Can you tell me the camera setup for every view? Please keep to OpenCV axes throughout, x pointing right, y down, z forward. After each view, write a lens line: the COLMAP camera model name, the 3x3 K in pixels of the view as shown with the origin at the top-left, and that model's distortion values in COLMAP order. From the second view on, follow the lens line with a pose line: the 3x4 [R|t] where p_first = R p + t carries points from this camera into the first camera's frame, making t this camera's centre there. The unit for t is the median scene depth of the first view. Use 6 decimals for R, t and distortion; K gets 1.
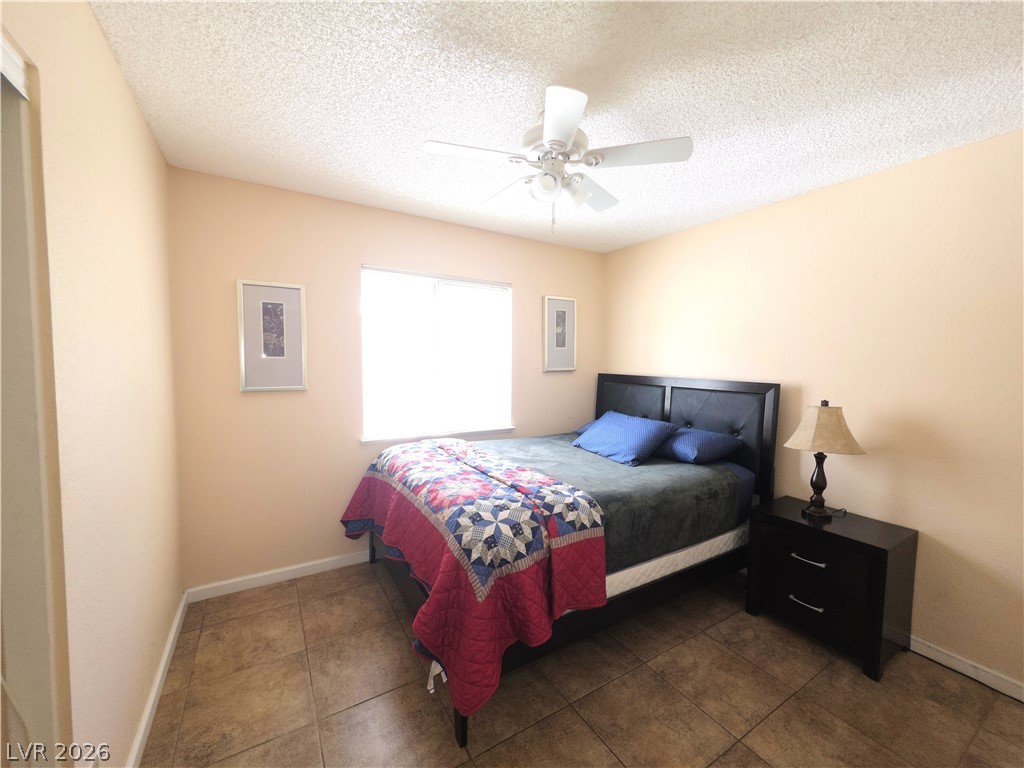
lens RADIAL K [[408.3, 0, 514.0], [0, 408.3, 384.8], [0, 0, 1]] dist [0.002058, 0.000086]
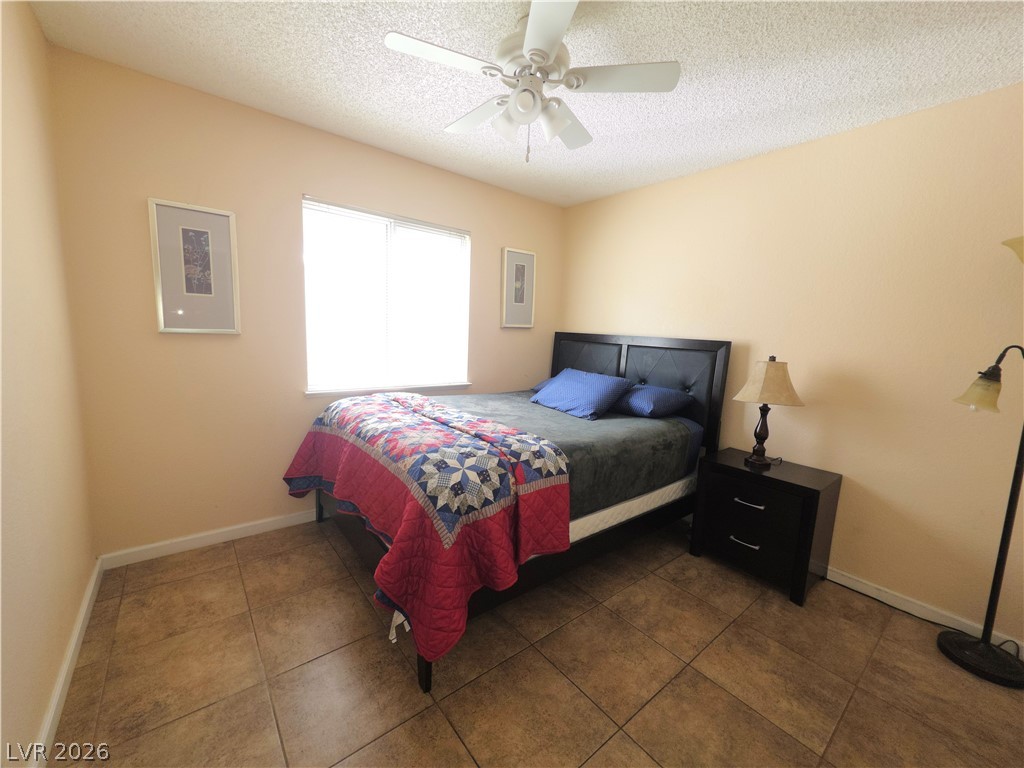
lens RADIAL K [[408.3, 0, 514.0], [0, 408.3, 384.8], [0, 0, 1]] dist [0.002058, 0.000086]
pose [[0.991010, 0.013556, 0.133098, -0.046390], [-0.023927, 0.996772, 0.076638, 0.054211], [-0.131630, -0.079134, 0.988135, 0.046939]]
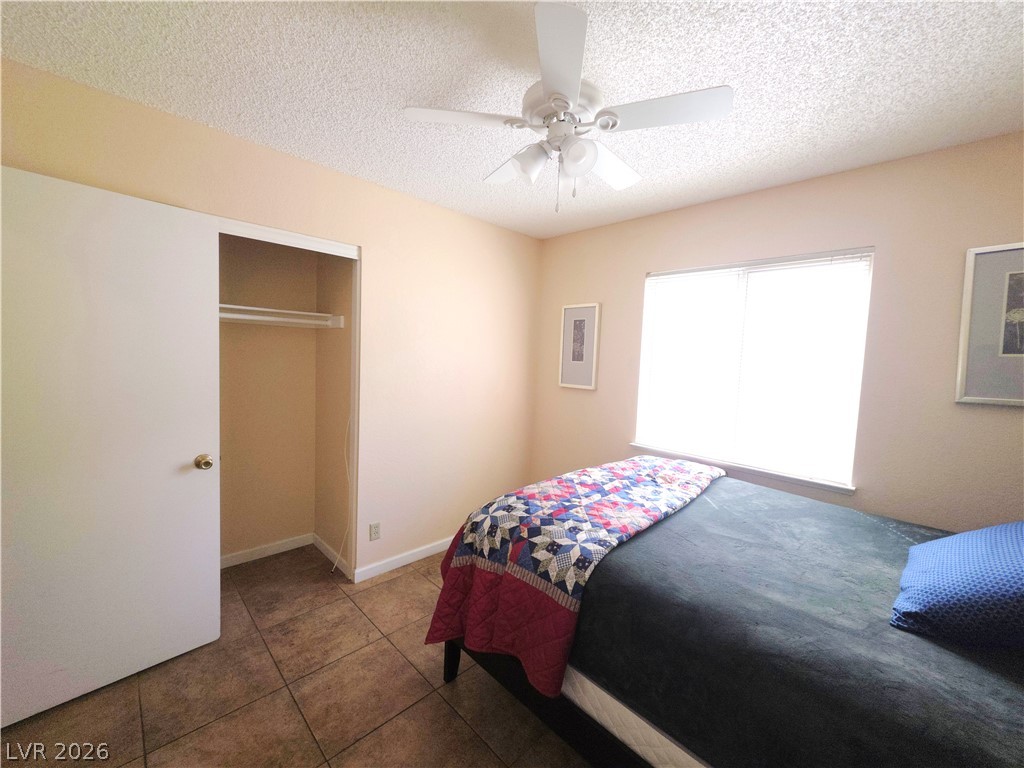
lens RADIAL K [[408.3, 0, 514.0], [0, 408.3, 384.8], [0, 0, 1]] dist [0.002058, 0.000086]
pose [[0.224838, 0.062801, -0.972370, 0.819194], [-0.099044, 0.994225, 0.041311, -0.037354], [0.969349, 0.087019, 0.229760, 0.672486]]
